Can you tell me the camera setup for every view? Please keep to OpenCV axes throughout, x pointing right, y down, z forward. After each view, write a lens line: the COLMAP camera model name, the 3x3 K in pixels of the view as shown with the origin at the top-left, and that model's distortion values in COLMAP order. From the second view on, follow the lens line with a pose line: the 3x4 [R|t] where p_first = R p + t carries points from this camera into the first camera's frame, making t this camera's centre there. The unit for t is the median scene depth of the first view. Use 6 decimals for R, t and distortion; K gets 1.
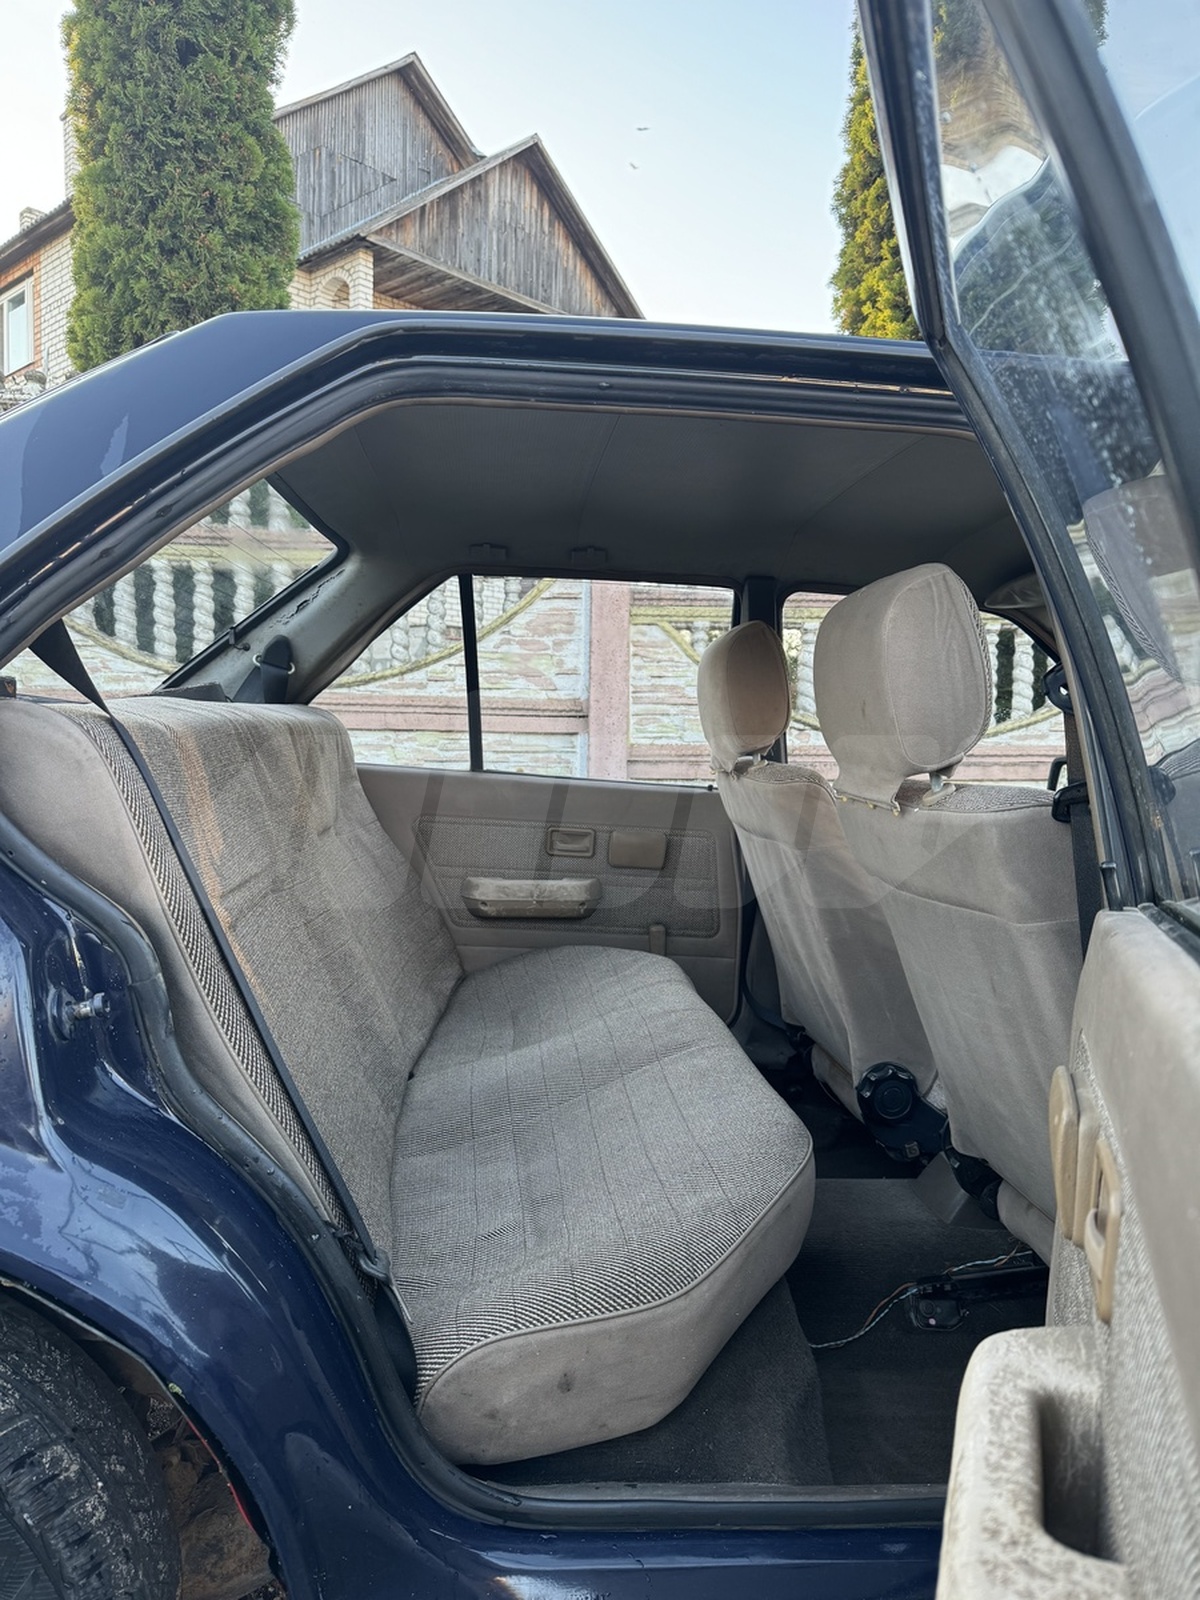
lens RADIAL K [[1125.4, 0, 600.6], [0, 1125.4, 808.4], [0, 0, 1]] dist [0.034040, -0.050716]
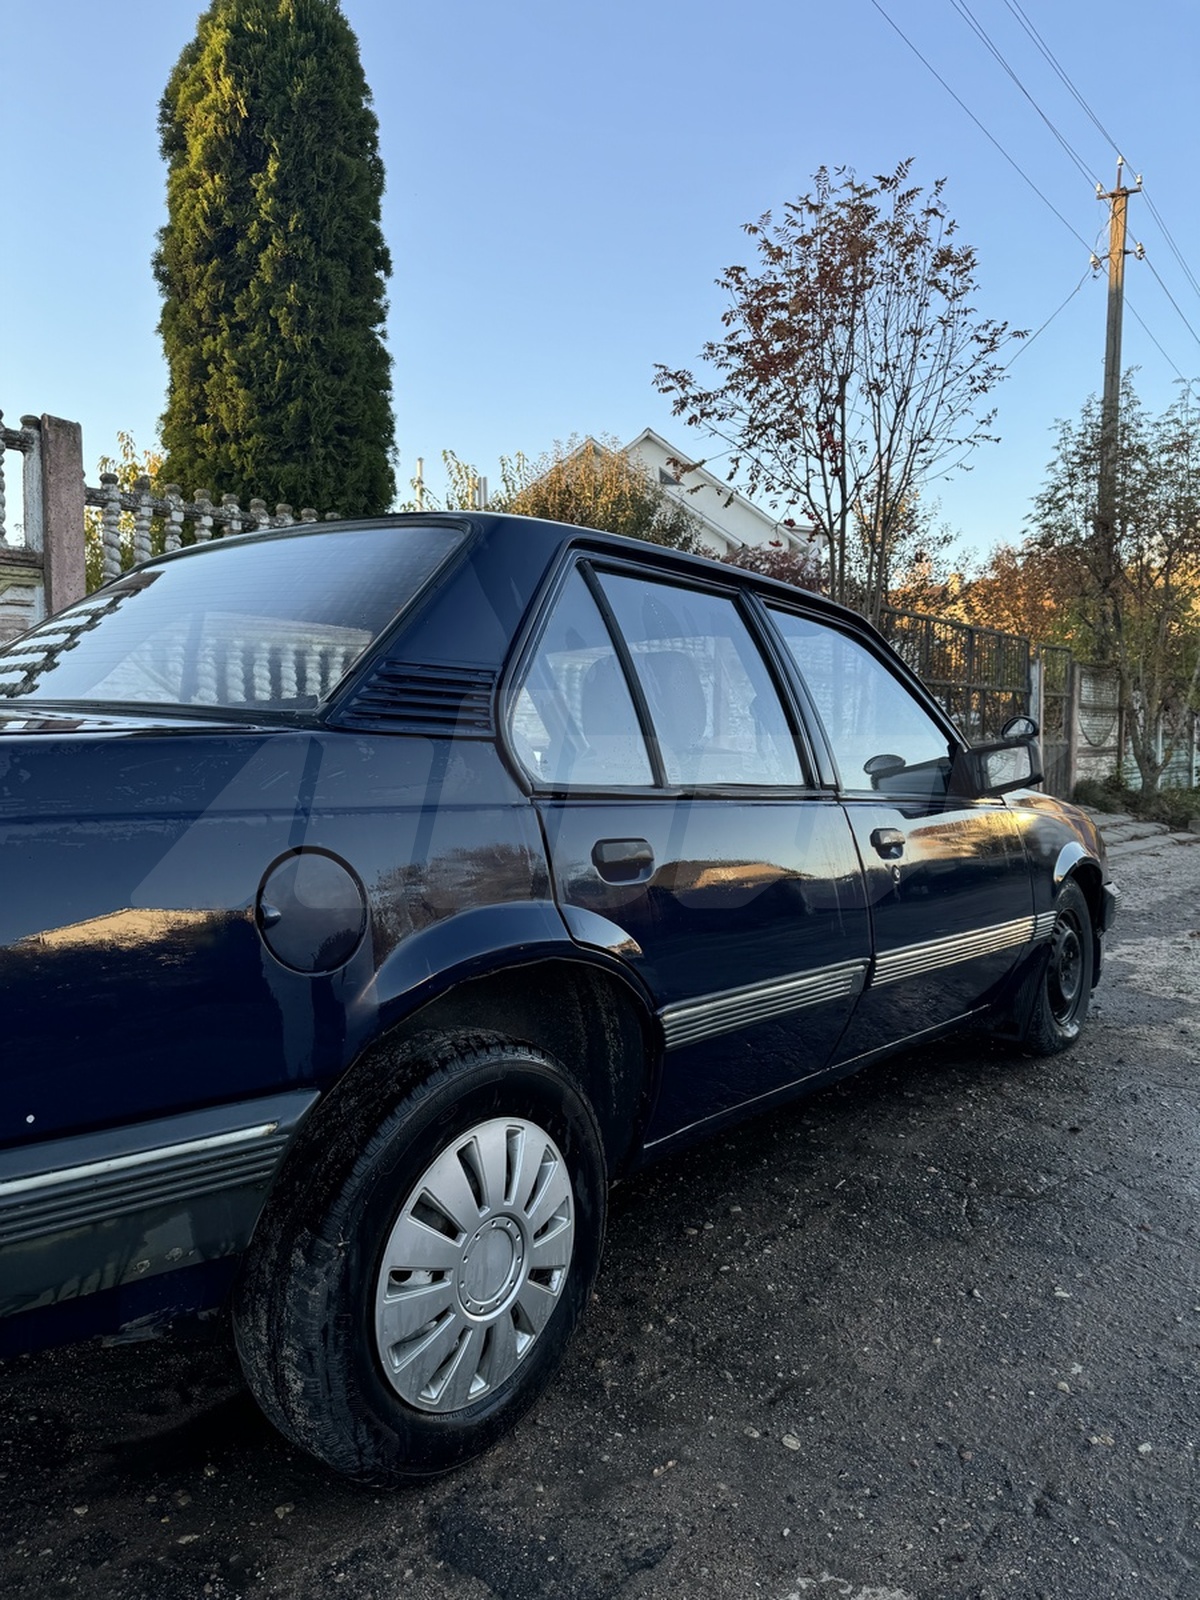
lens RADIAL K [[1125.4, 0, 608.5], [0, 1125.4, 812.6], [0, 0, 1]] dist [0.034040, -0.050716]
pose [[0.684820, -0.067900, 0.725542, -0.685217], [0.062970, 0.997439, 0.033910, 0.004299], [-0.725987, 0.022465, 0.687342, -0.172039]]
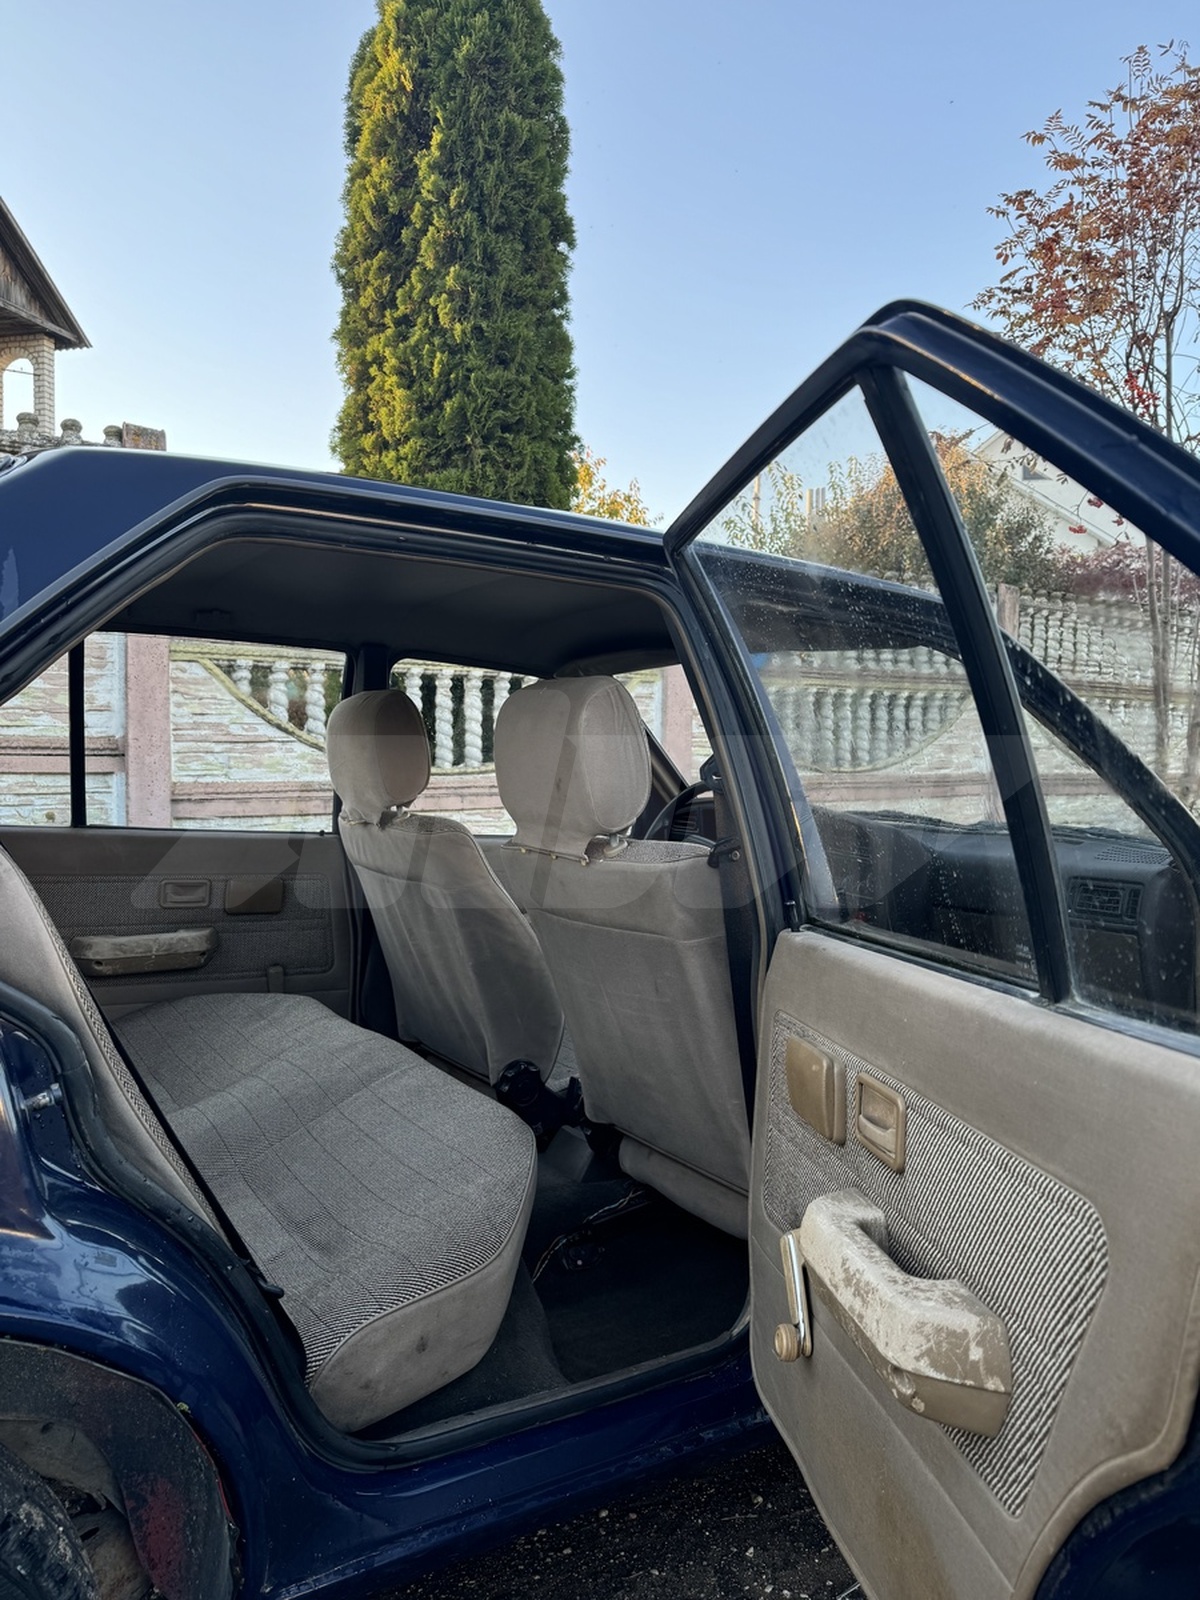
lens RADIAL K [[1125.4, 0, 598.0], [0, 1125.4, 812.9], [0, 0, 1]] dist [0.034040, -0.050716]
pose [[0.884591, -0.034281, 0.465106, -0.170695], [0.037633, 0.999289, 0.002078, -0.029940], [-0.464847, 0.015665, 0.885252, -0.082991]]
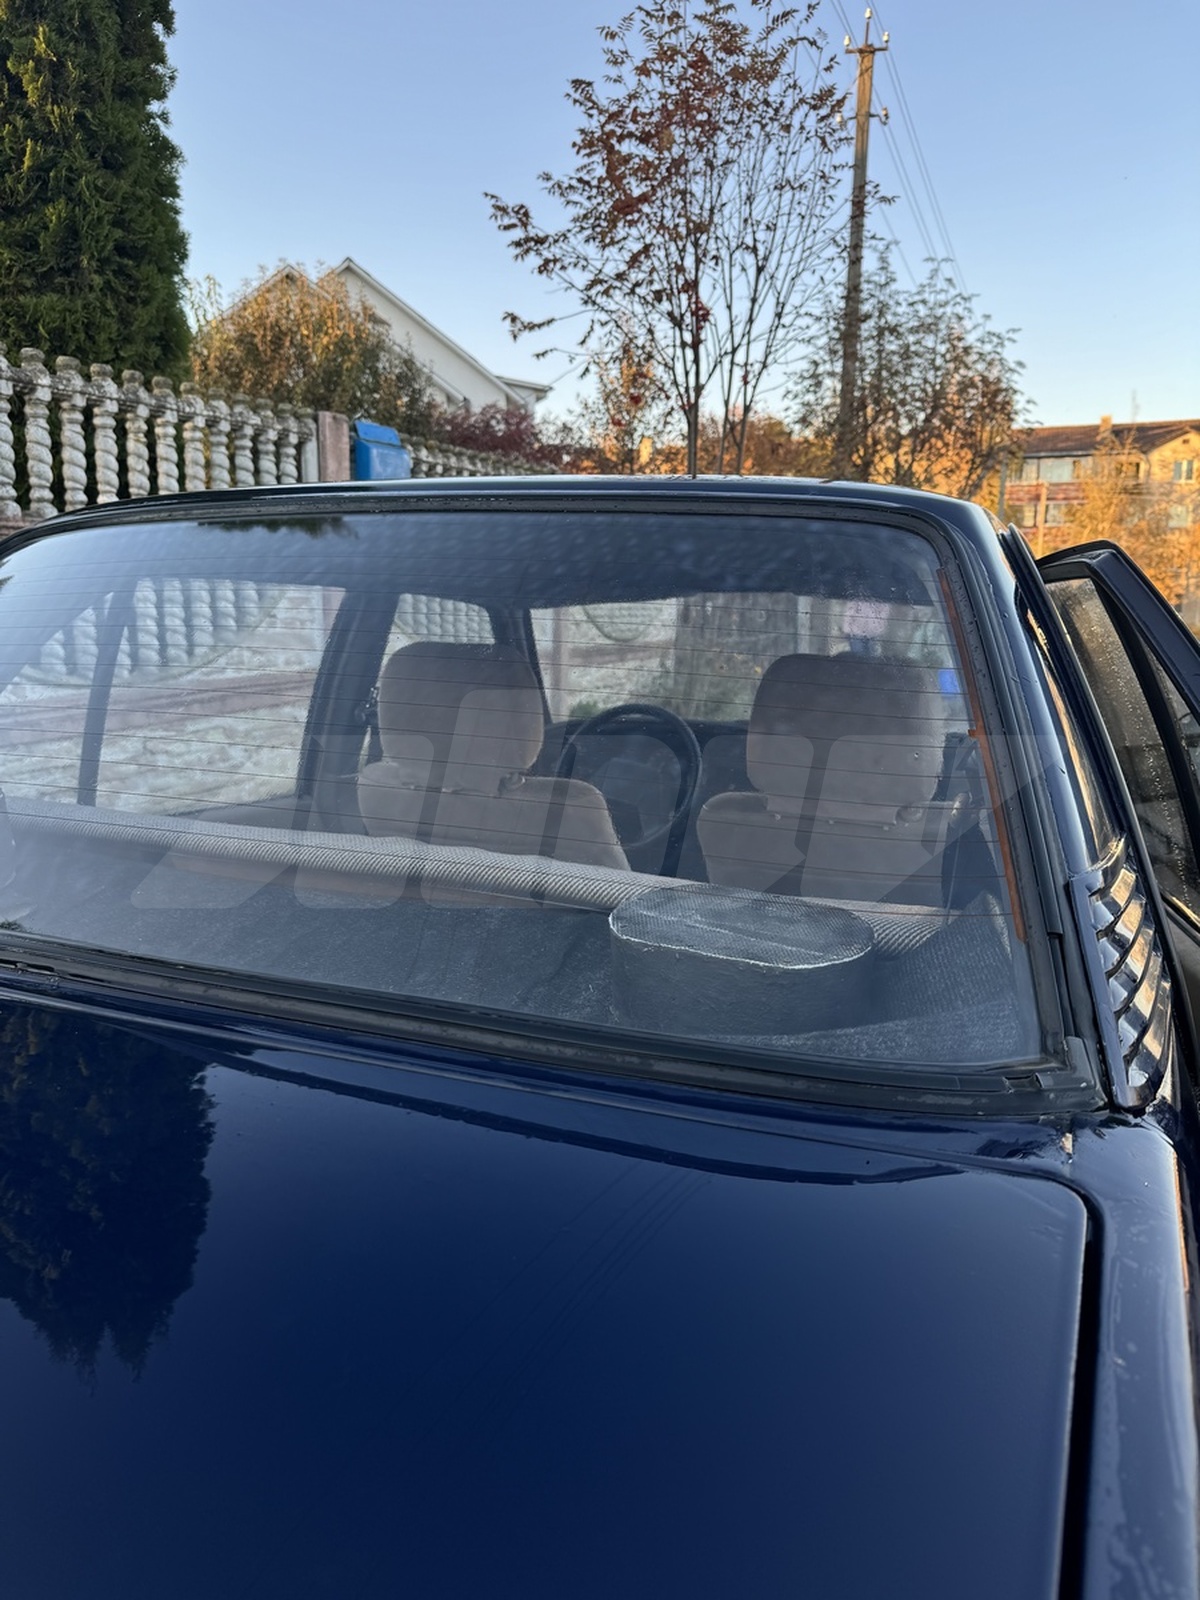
lens RADIAL K [[1125.4, 0, 609.1], [0, 1125.4, 810.0], [0, 0, 1]] dist [0.034040, -0.050716]
pose [[0.458486, -0.181623, 0.869945, -0.609228], [0.063478, 0.983086, 0.171789, -0.153098], [-0.886432, -0.023541, 0.462261, 0.345427]]
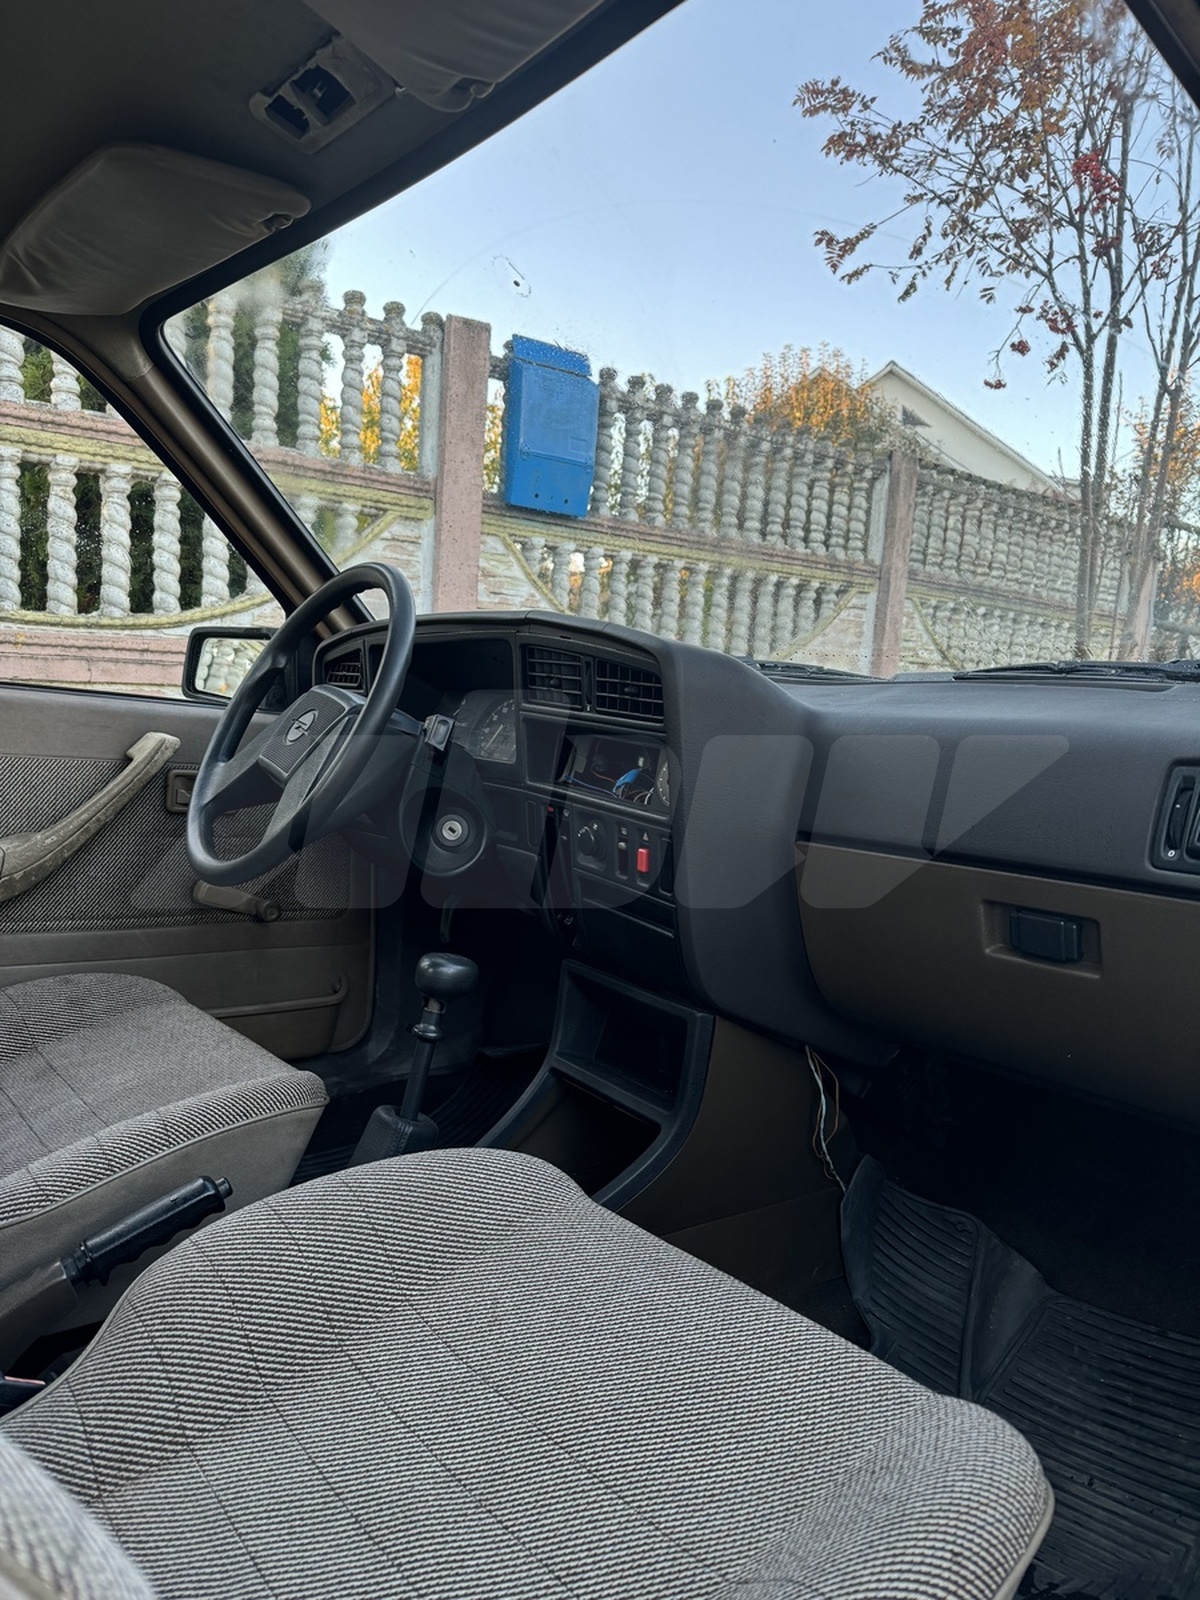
lens RADIAL K [[1125.4, 0, 607.0], [0, 1125.4, 802.5], [0, 0, 1]] dist [0.034040, -0.050716]
pose [[0.820996, -0.021900, 0.570514, 0.252459], [-0.002728, 0.999102, 0.042276, 0.033630], [-0.570928, -0.036265, 0.820199, 0.364683]]
